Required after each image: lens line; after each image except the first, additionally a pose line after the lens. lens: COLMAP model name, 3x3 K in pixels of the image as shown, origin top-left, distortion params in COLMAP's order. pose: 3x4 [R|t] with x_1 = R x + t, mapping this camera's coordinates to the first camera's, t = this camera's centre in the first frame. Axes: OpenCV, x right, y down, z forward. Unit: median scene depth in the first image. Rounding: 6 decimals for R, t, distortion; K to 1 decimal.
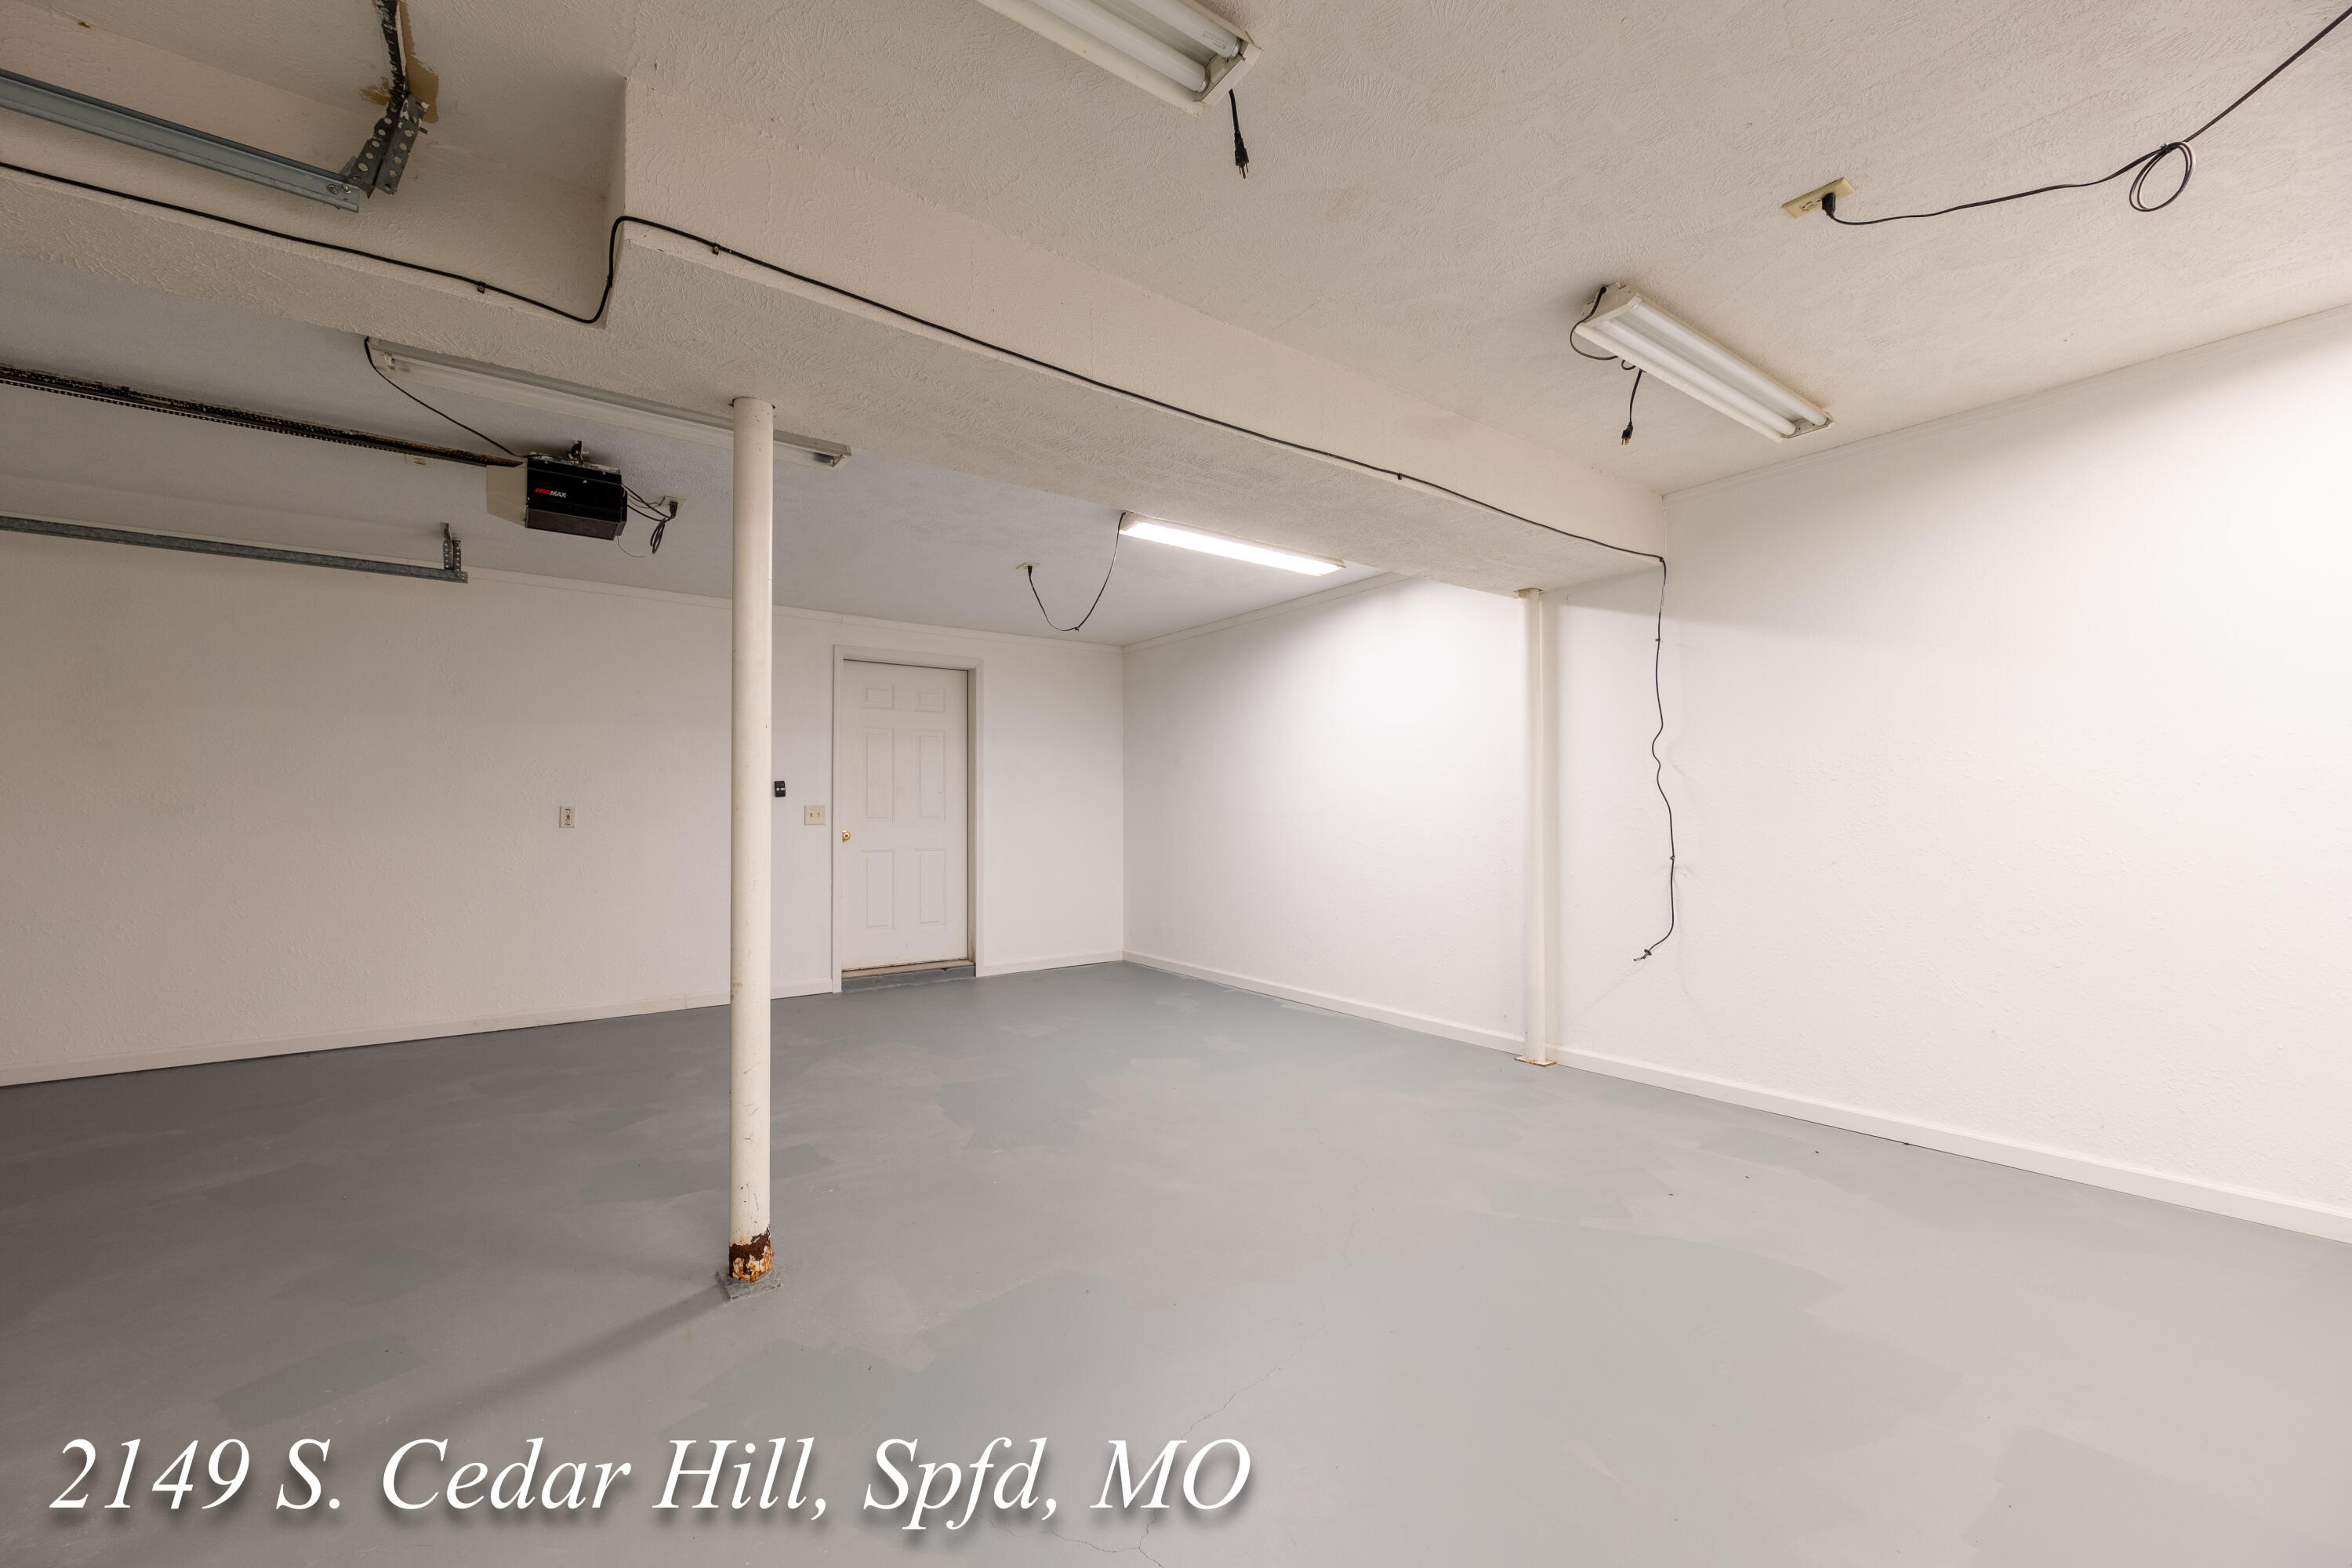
lens RADIAL K [[931.2, 0, 1179.8], [0, 931.2, 798.1], [0, 0, 1]] dist [0.000464, -0.000058]
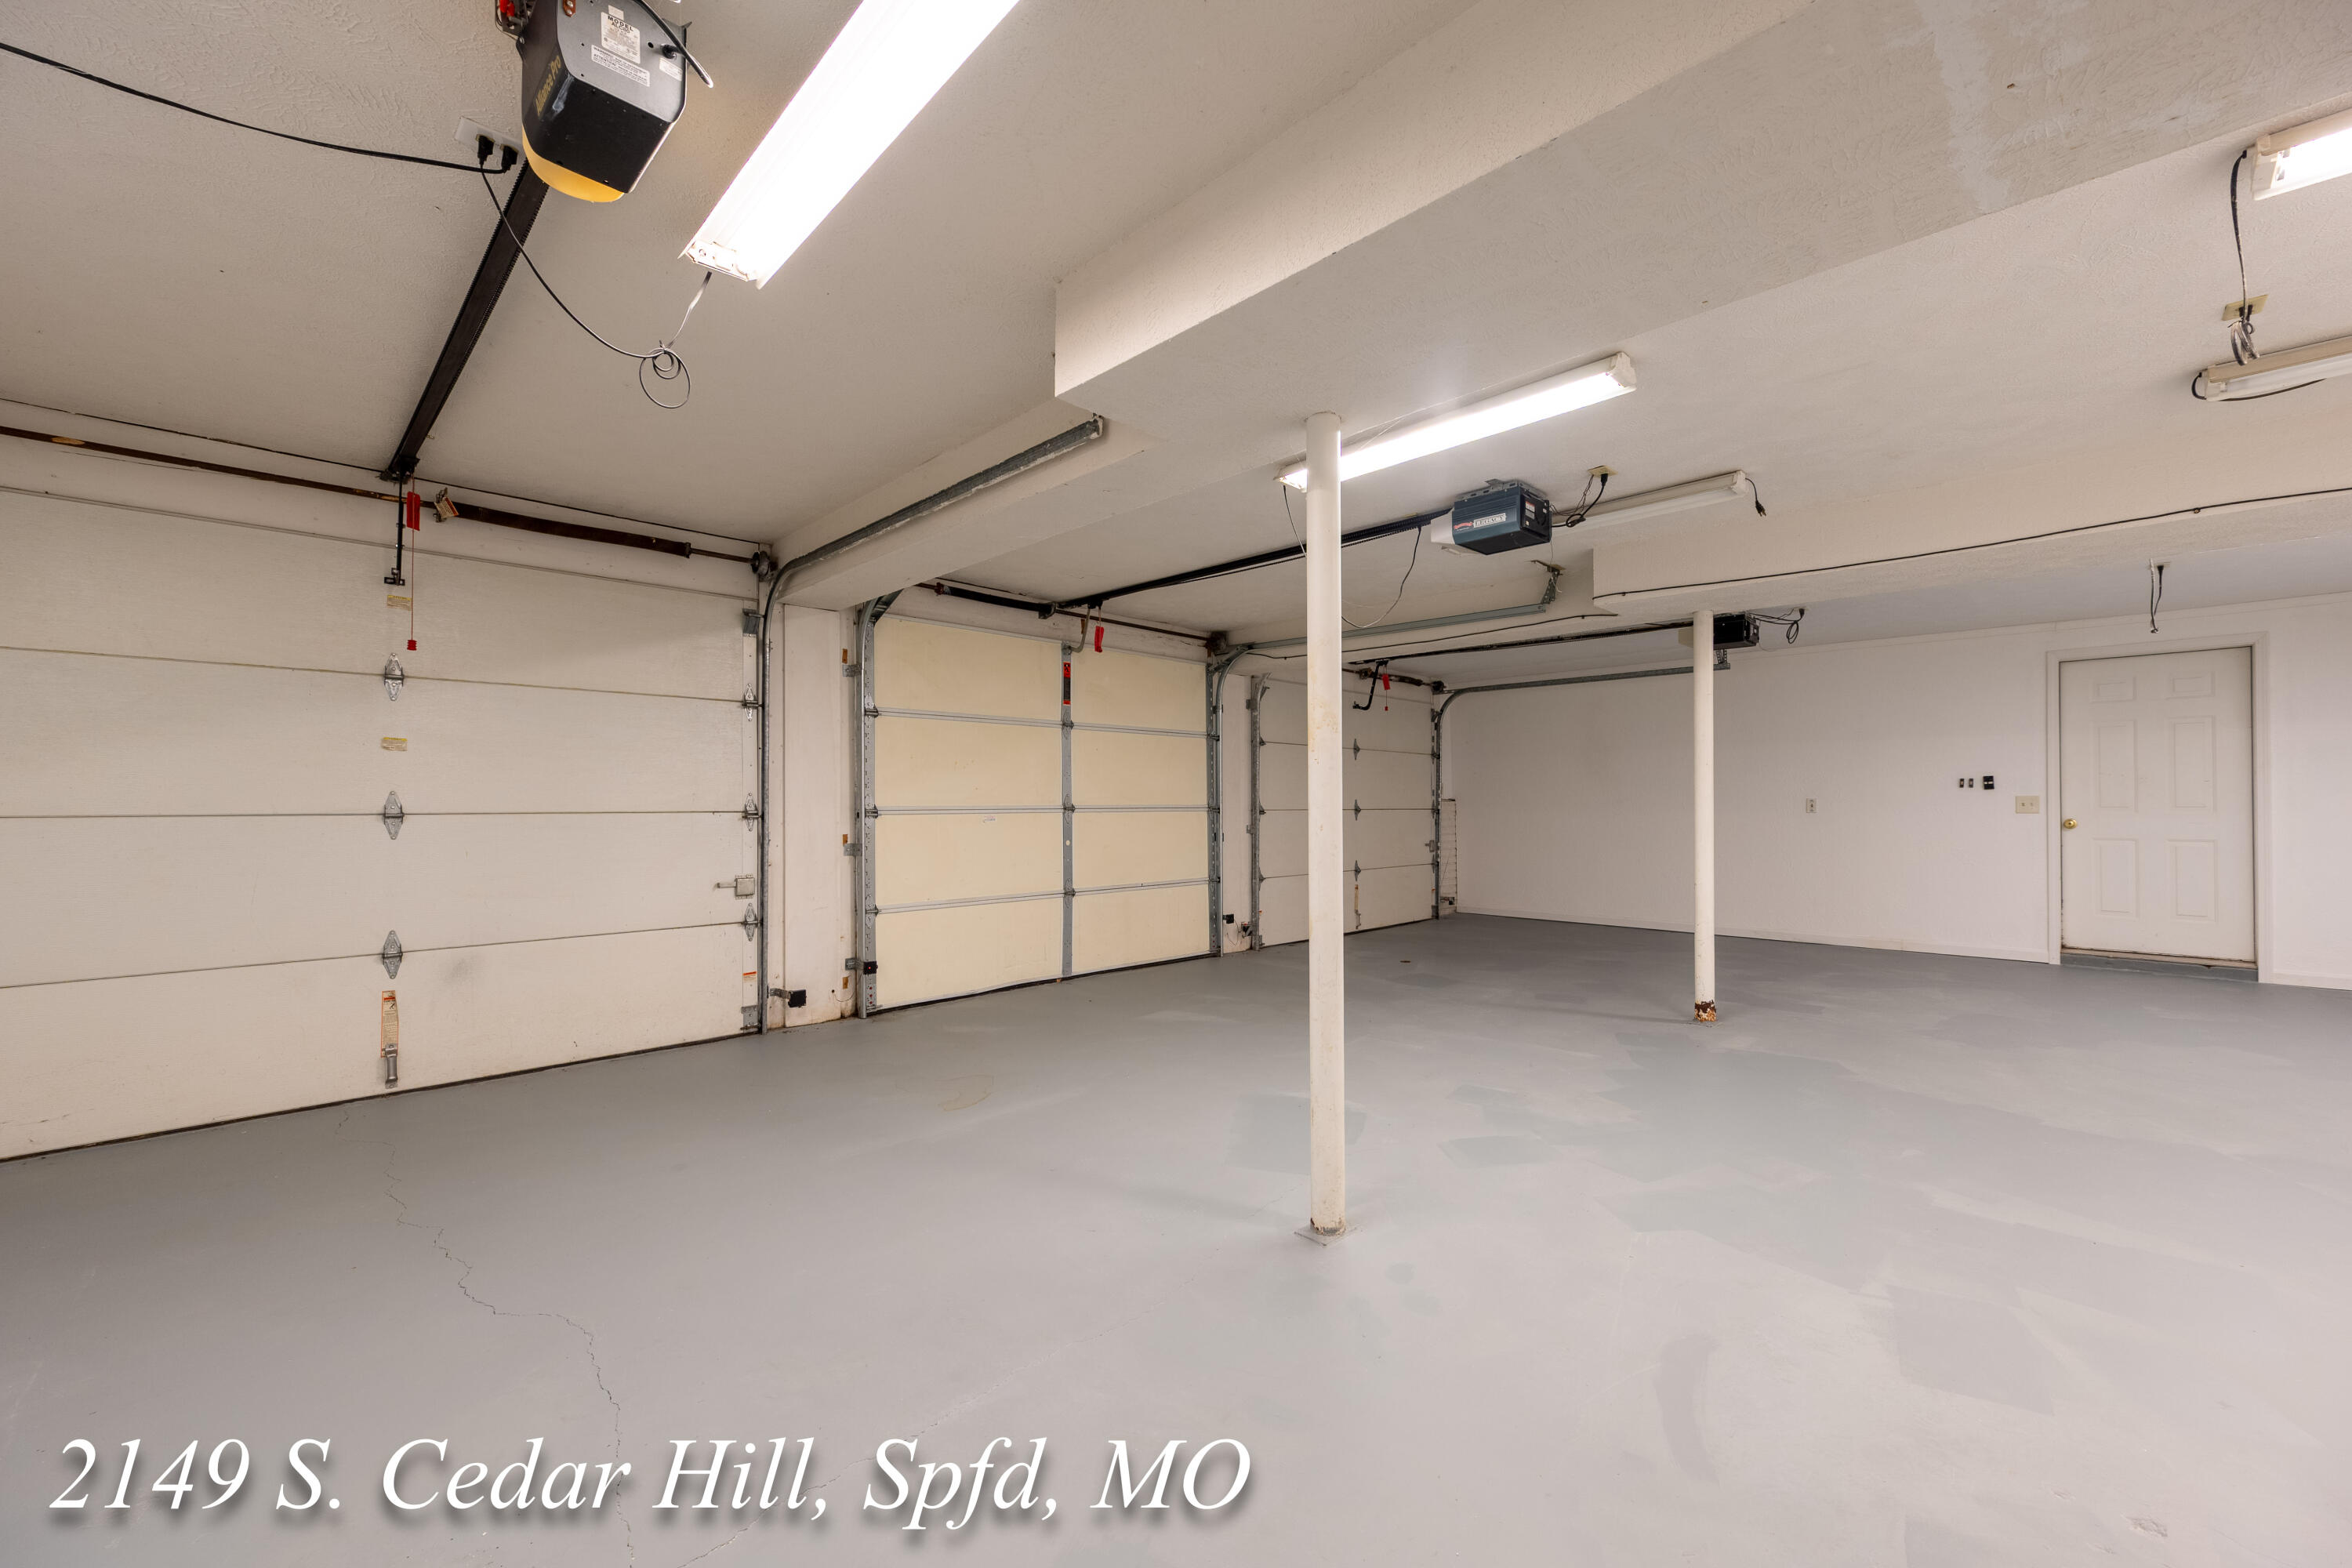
lens RADIAL K [[931.2, 0, 1179.8], [0, 931.2, 798.1], [0, 0, 1]] dist [0.000464, -0.000058]
pose [[0.156152, -0.004056, -0.987725, 0.659396], [0.018649, 0.999825, -0.001158, -0.008973], [0.987557, -0.018239, 0.156200, -0.233471]]
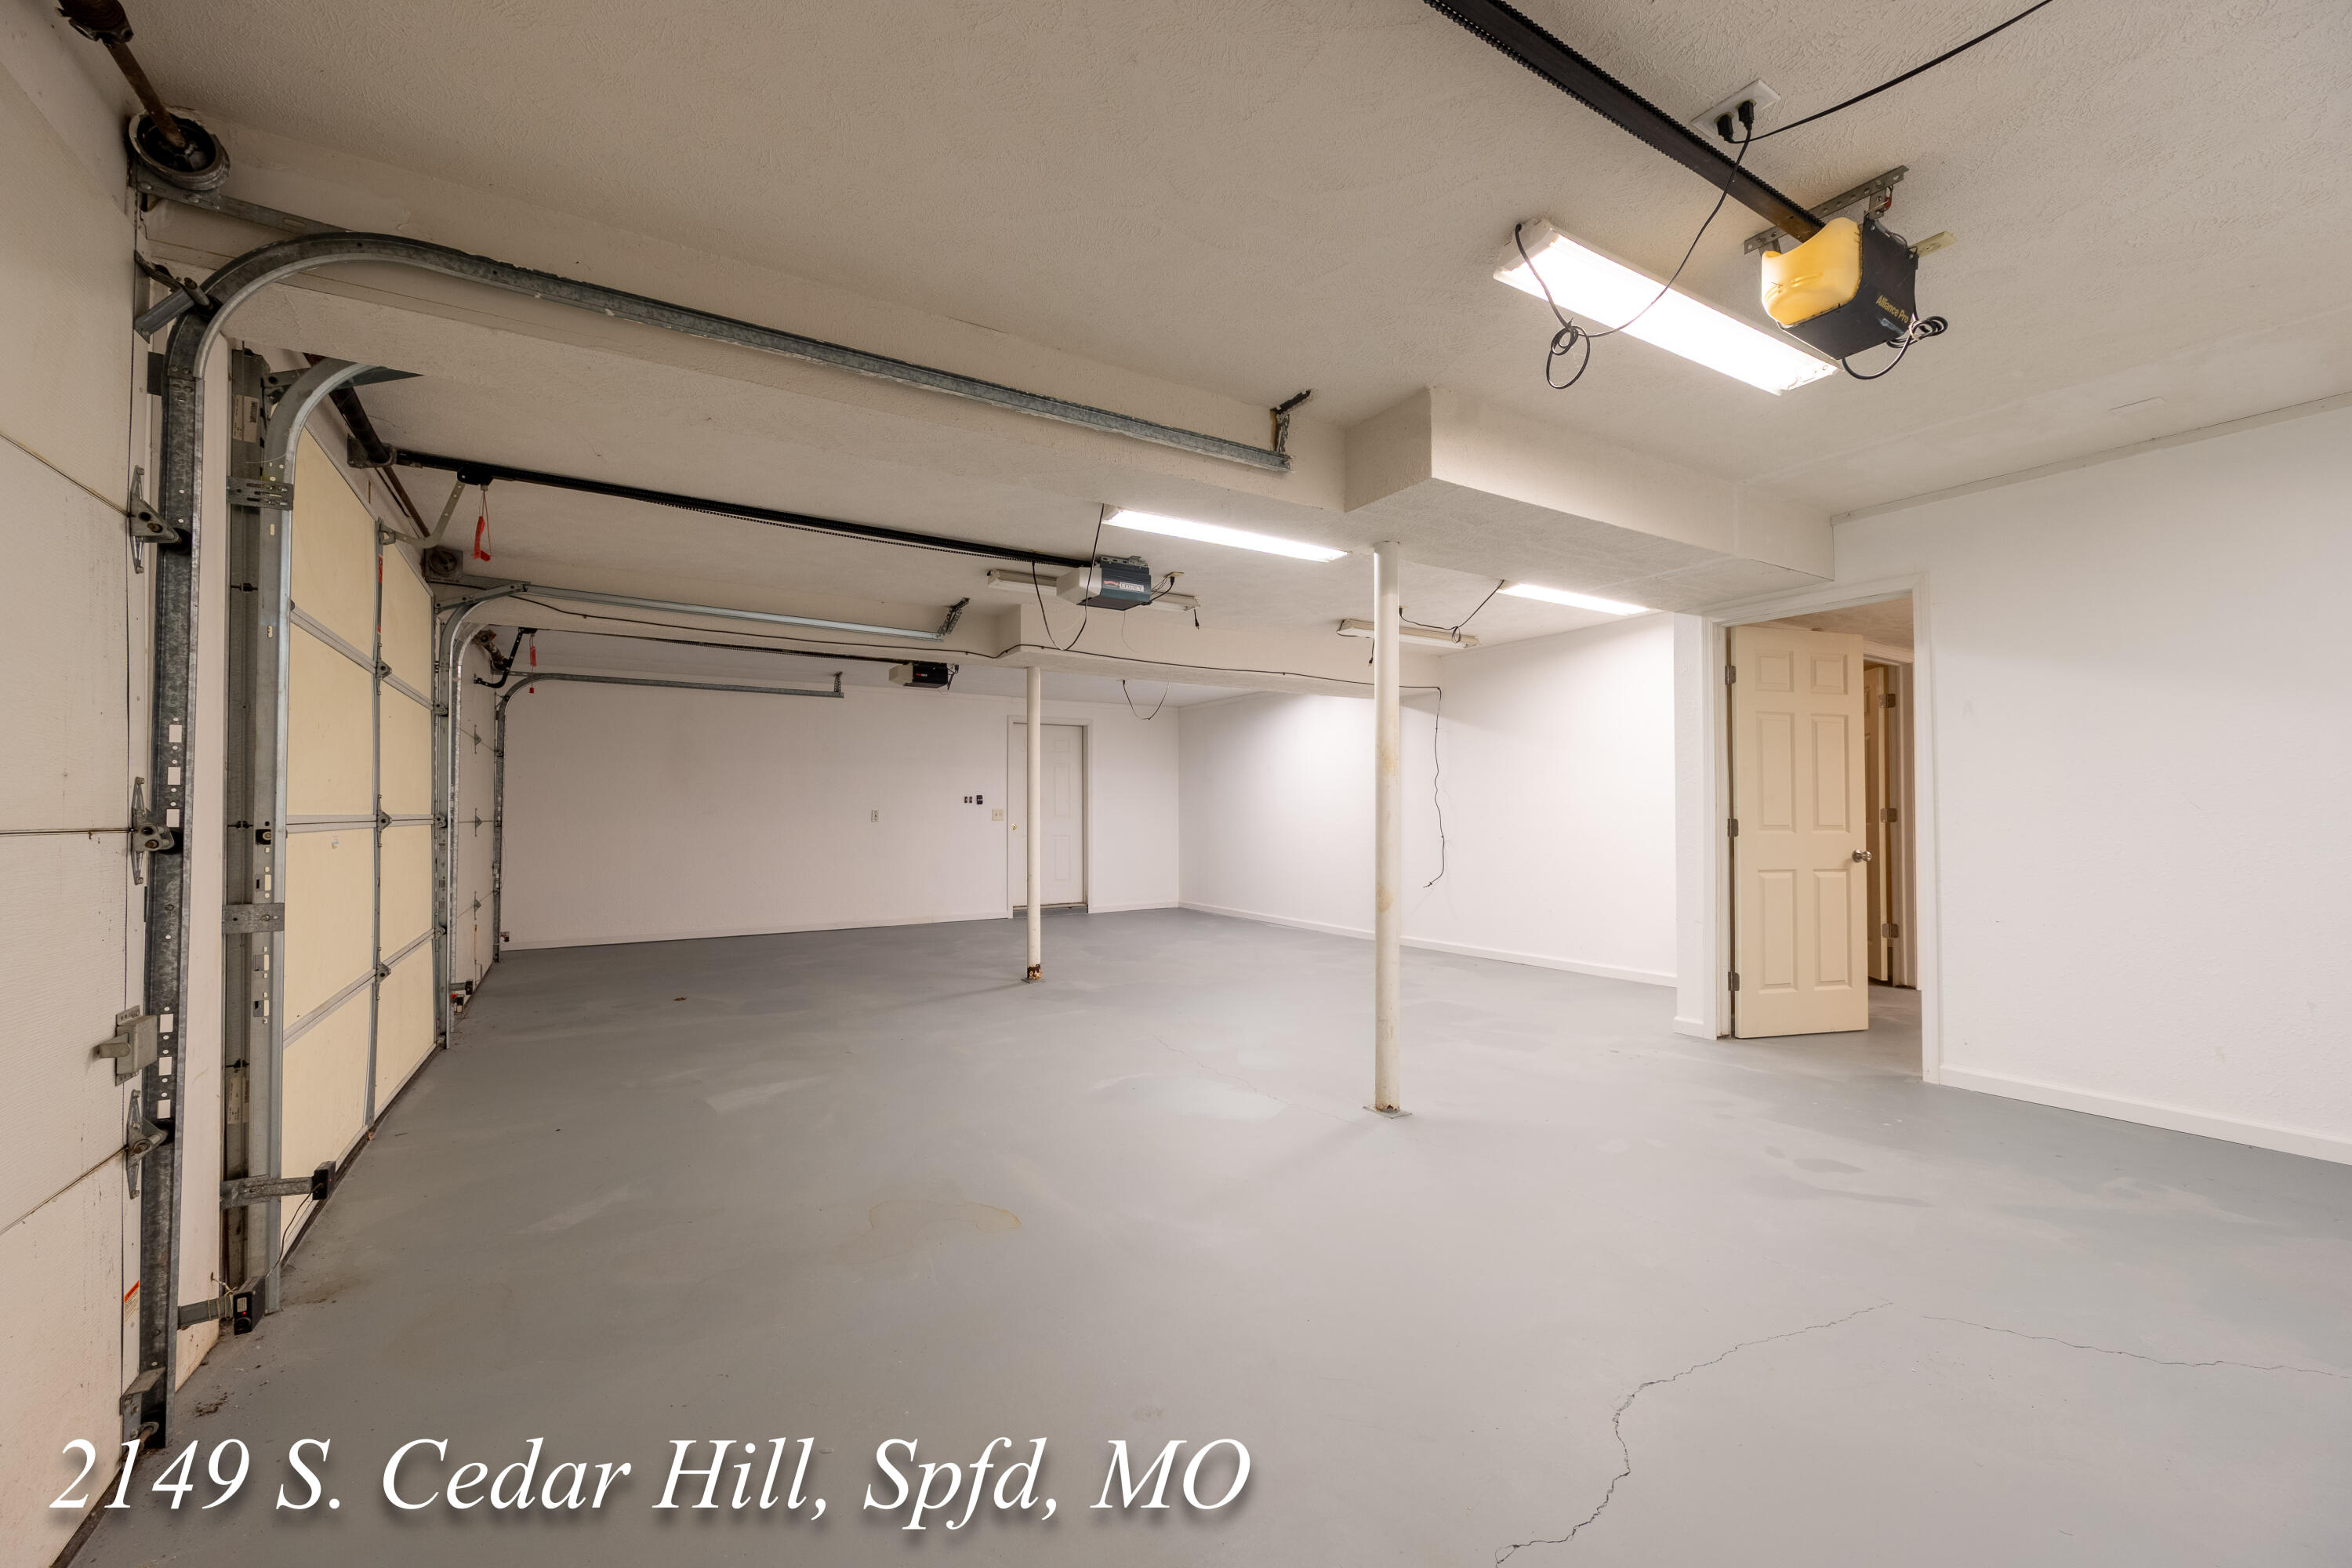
lens RADIAL K [[931.2, 0, 1179.8], [0, 931.2, 798.1], [0, 0, 1]] dist [0.000464, -0.000058]
pose [[0.997055, -0.001642, -0.076666, 0.086408], [0.001688, 0.999998, 0.000532, -0.015029], [0.076665, -0.000660, 0.997057, -0.795144]]
